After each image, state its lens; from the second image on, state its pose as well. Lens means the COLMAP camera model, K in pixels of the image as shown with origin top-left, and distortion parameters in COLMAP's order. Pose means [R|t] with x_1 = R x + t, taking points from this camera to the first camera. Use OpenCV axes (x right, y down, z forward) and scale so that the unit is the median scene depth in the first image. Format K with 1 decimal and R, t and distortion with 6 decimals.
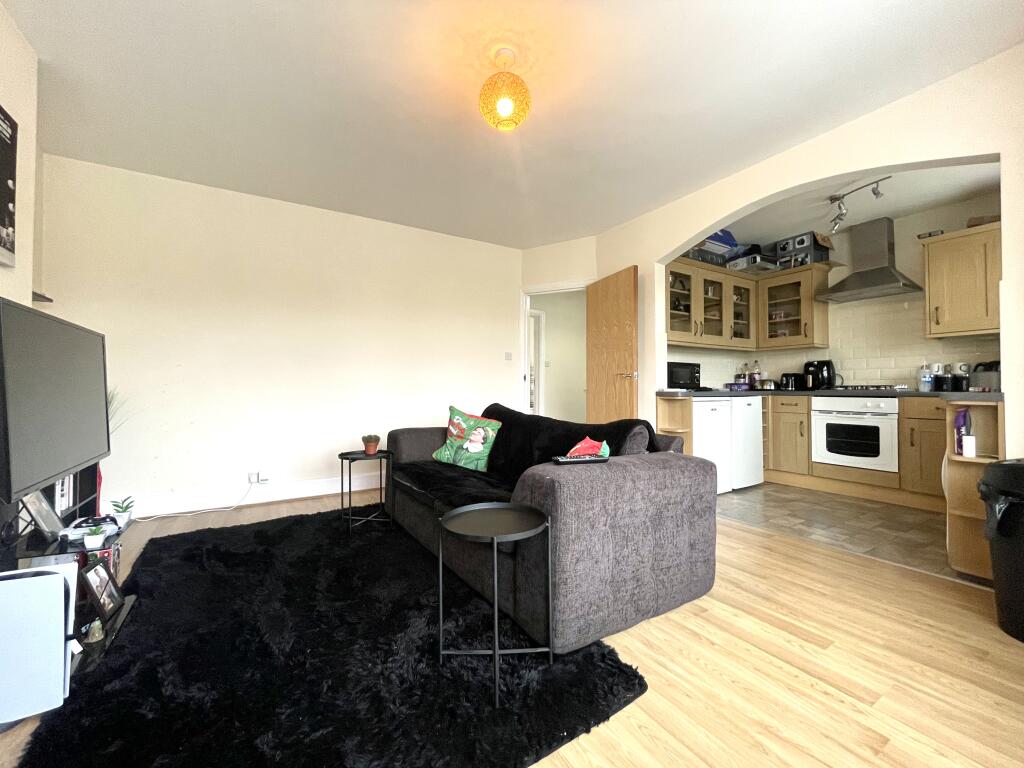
lens RADIAL K [[417.5, 0, 511.6], [0, 417.5, 385.0], [0, 0, 1]] dist [-0.008364, -0.000077]
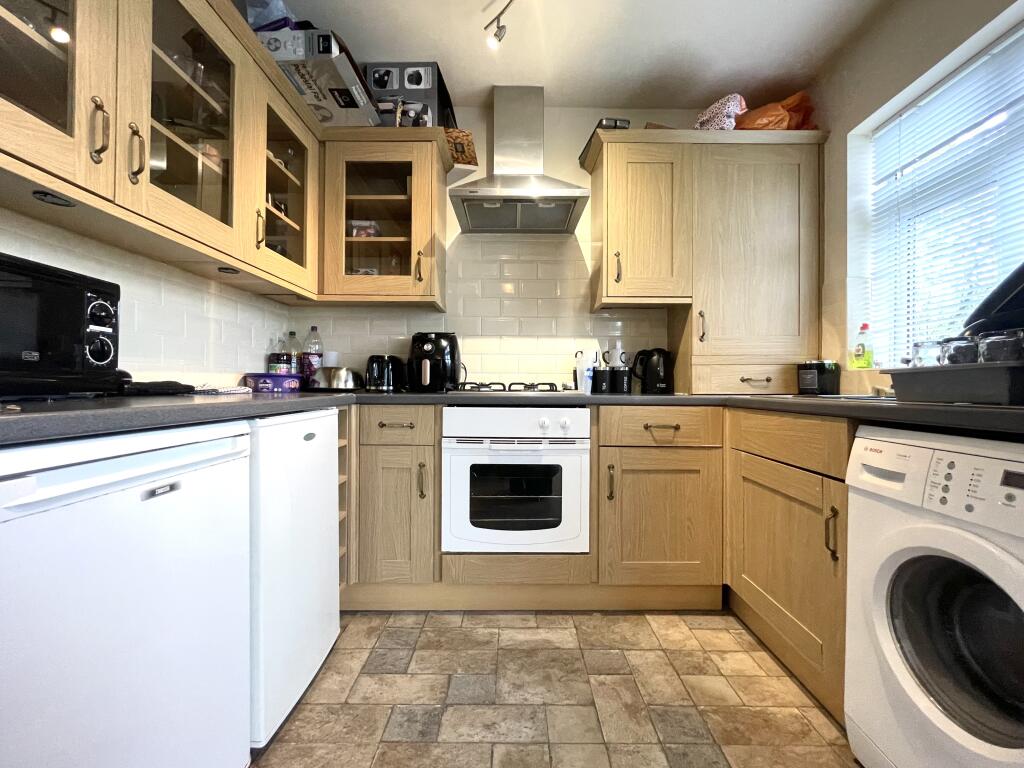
lens RADIAL K [[417.5, 0, 512.3], [0, 417.5, 384.3], [0, 0, 1]] dist [-0.008364, -0.000077]
pose [[0.519381, 0.005949, 0.854522, 0.352586], [-0.014484, 0.999893, 0.001843, 0.001993], [-0.854420, -0.013334, 0.519412, 0.656506]]
